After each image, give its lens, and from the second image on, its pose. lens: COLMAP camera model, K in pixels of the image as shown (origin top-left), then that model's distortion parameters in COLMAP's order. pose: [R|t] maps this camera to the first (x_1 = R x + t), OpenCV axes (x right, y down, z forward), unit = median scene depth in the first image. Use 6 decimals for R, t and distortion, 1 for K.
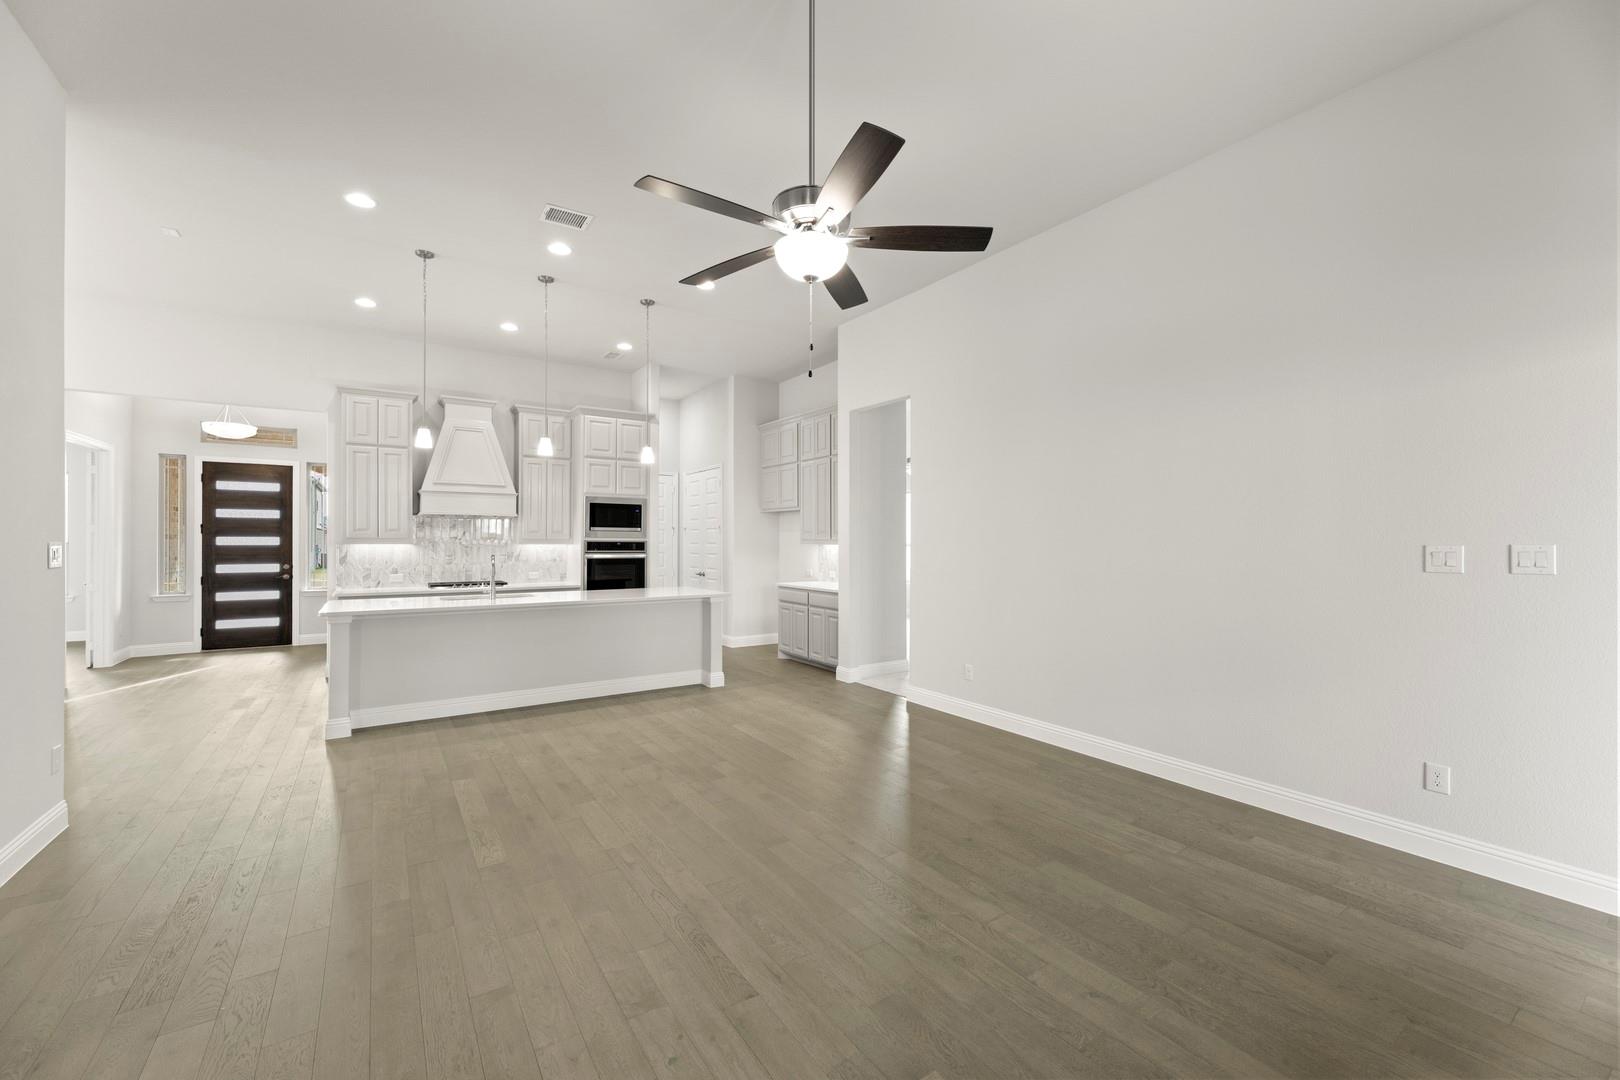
lens RADIAL K [[650.9, 0, 807.1], [0, 650.9, 537.7], [0, 0, 1]] dist [0.000279, 0.000161]
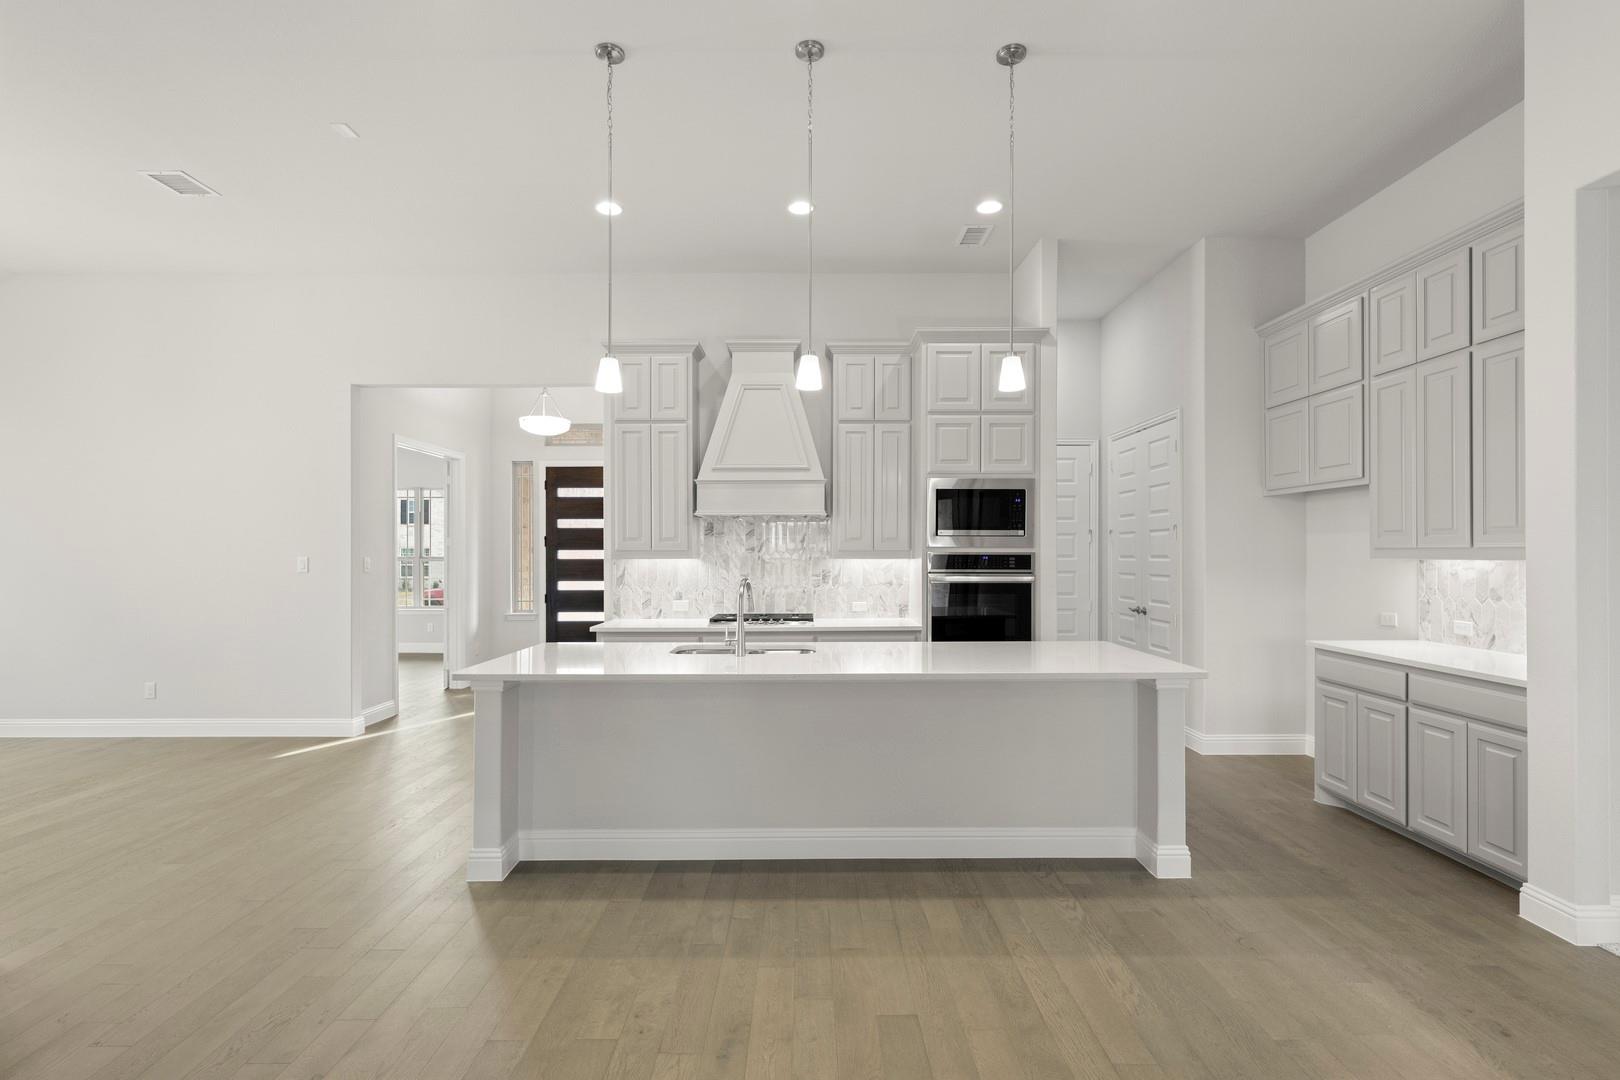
lens RADIAL K [[753.5, 0, 808.7], [0, 753.5, 549.6], [0, 0, 1]] dist [0.001362, 0.000429]
pose [[0.833915, -0.006304, -0.551857, -0.046432], [0.006441, 0.999978, -0.001690, 0.001936], [0.551855, -0.002145, 0.833937, 0.331476]]
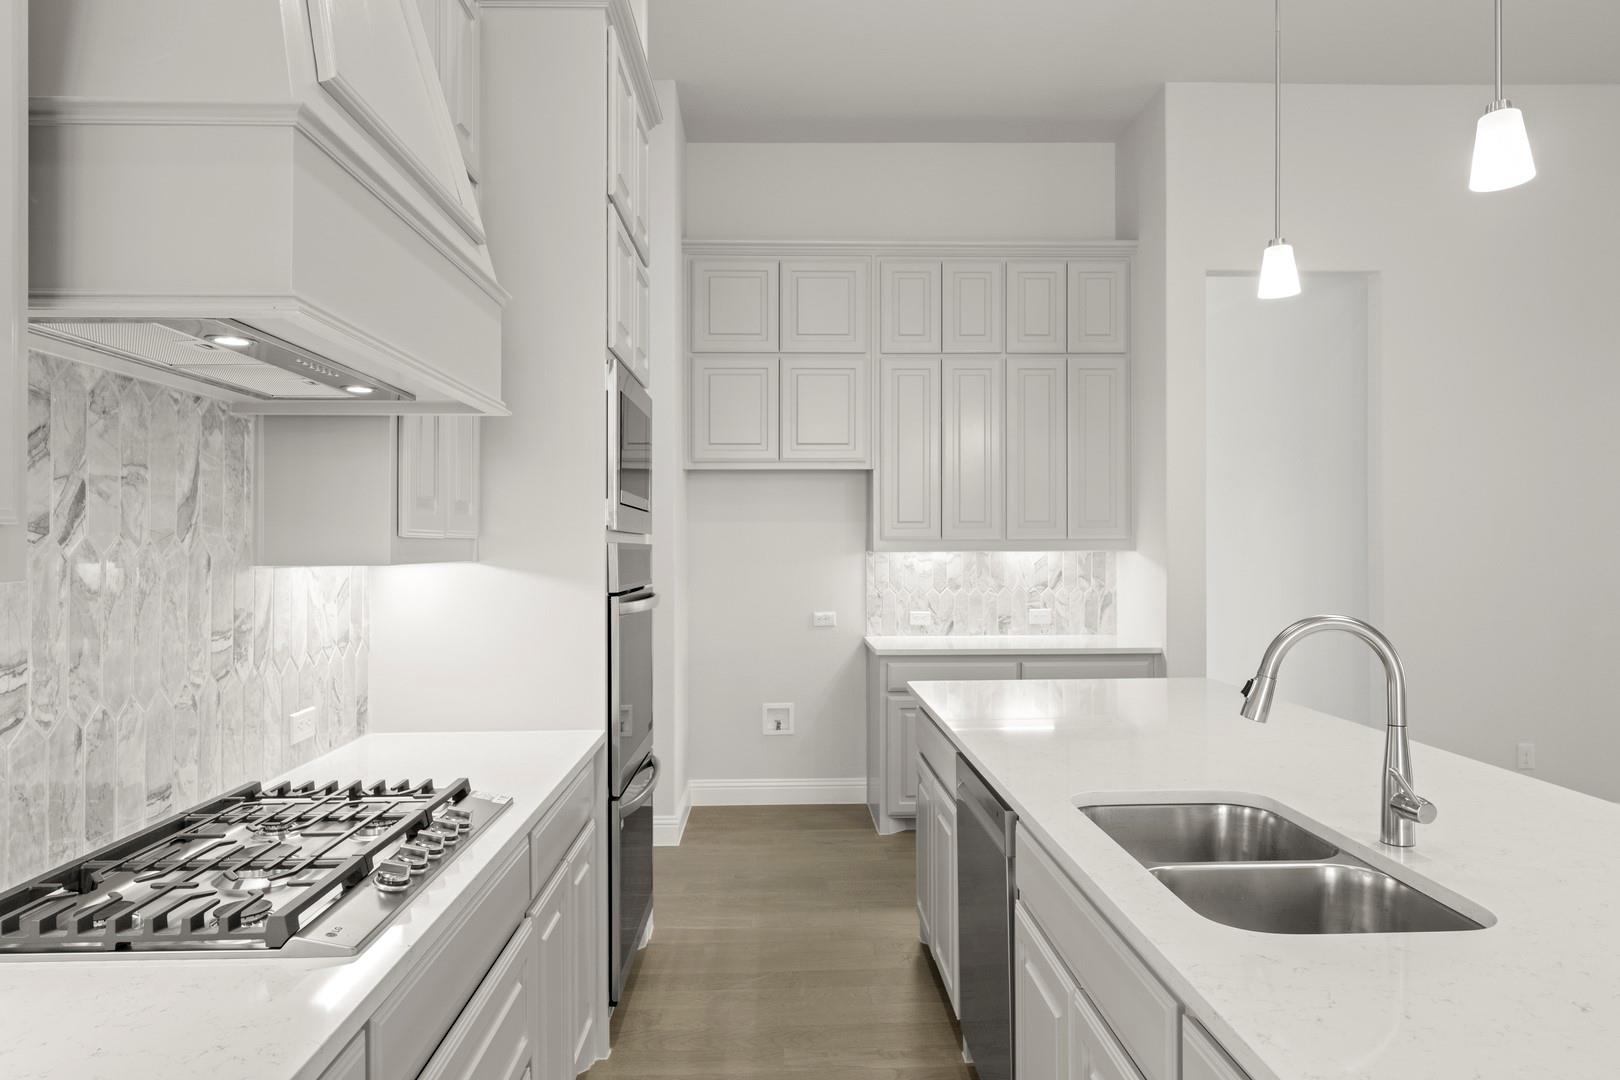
lens RADIAL K [[1002.8, 0, 806.8], [0, 1002.8, 540.3], [0, 0, 1]] dist [-0.000419, 0.000271]
pose [[0.528697, -0.000763, 0.848810, -0.570148], [0.002126, 0.999998, -0.000425, 0.002901], [-0.848808, 0.002029, 0.528698, 0.683280]]
